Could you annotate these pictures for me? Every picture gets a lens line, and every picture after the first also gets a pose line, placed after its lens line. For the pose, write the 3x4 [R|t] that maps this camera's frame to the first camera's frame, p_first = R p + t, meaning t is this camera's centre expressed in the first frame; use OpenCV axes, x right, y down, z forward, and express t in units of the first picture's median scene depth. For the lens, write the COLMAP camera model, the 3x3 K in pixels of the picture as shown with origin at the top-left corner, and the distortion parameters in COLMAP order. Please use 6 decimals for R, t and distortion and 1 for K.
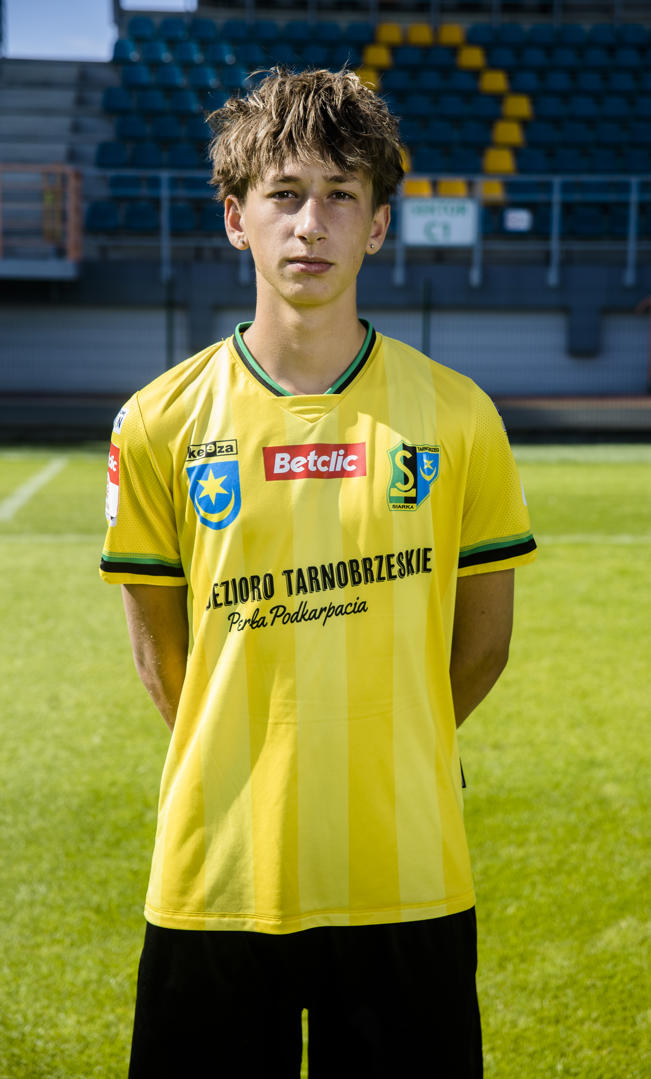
lens RADIAL K [[1861.7, 0, 351.6], [0, 1861.7, 556.9], [0, 0, 1]] dist [0.203293, 0.004271]
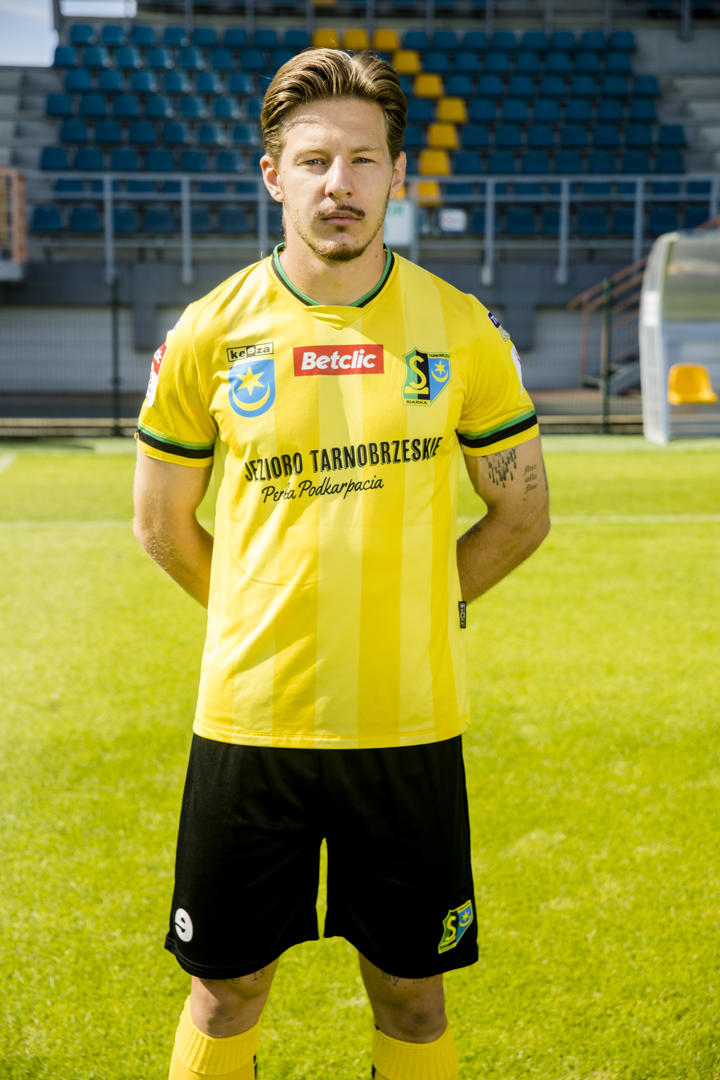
lens RADIAL K [[1856.0, 0, 347.0], [0, 1856.0, 563.7], [0, 0, 1]] dist [0.200112, 0.046670]
pose [[0.999578, -0.012143, 0.026391, 0.004851], [0.012095, 0.999925, 0.001991, 0.024022], [-0.026413, -0.001671, 0.999650, -0.092460]]
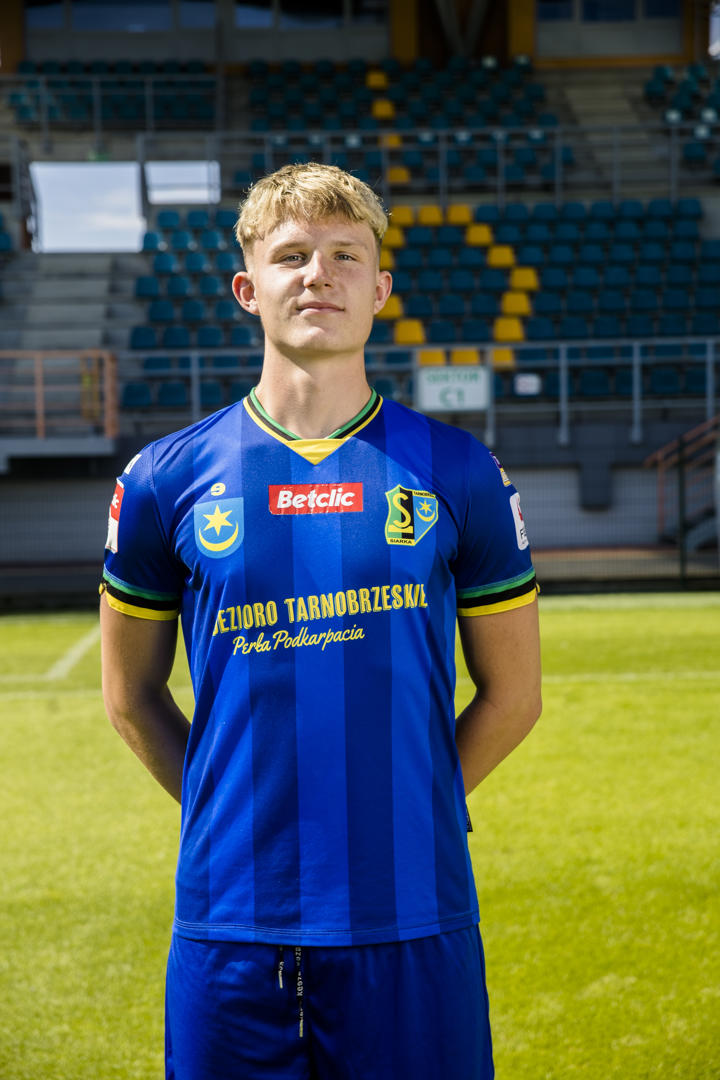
lens RADIAL K [[1871.8, 0, 349.6], [0, 1871.8, 565.1], [0, 0, 1]] dist [0.211890, 0.001189]
pose [[0.999328, -0.033120, -0.015735, 0.005832], [0.031744, 0.996219, -0.080868, 0.018722], [0.018353, 0.080314, 0.996601, -0.203313]]
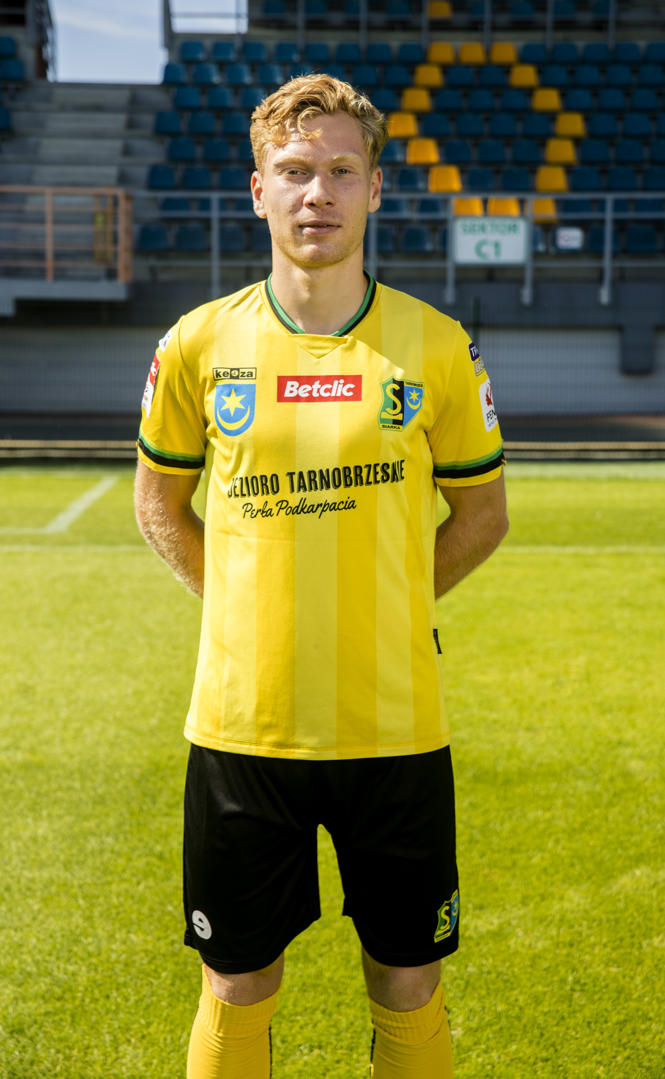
lens RADIAL K [[1938.4, 0, 334.6], [0, 1938.4, 547.0], [0, 0, 1]] dist [0.188402, 0.133334]
pose [[0.999337, -0.000194, -0.036403, 0.007935], [-0.000614, 0.999754, -0.022192, 0.025831], [0.036398, 0.022199, 0.999091, -0.123616]]
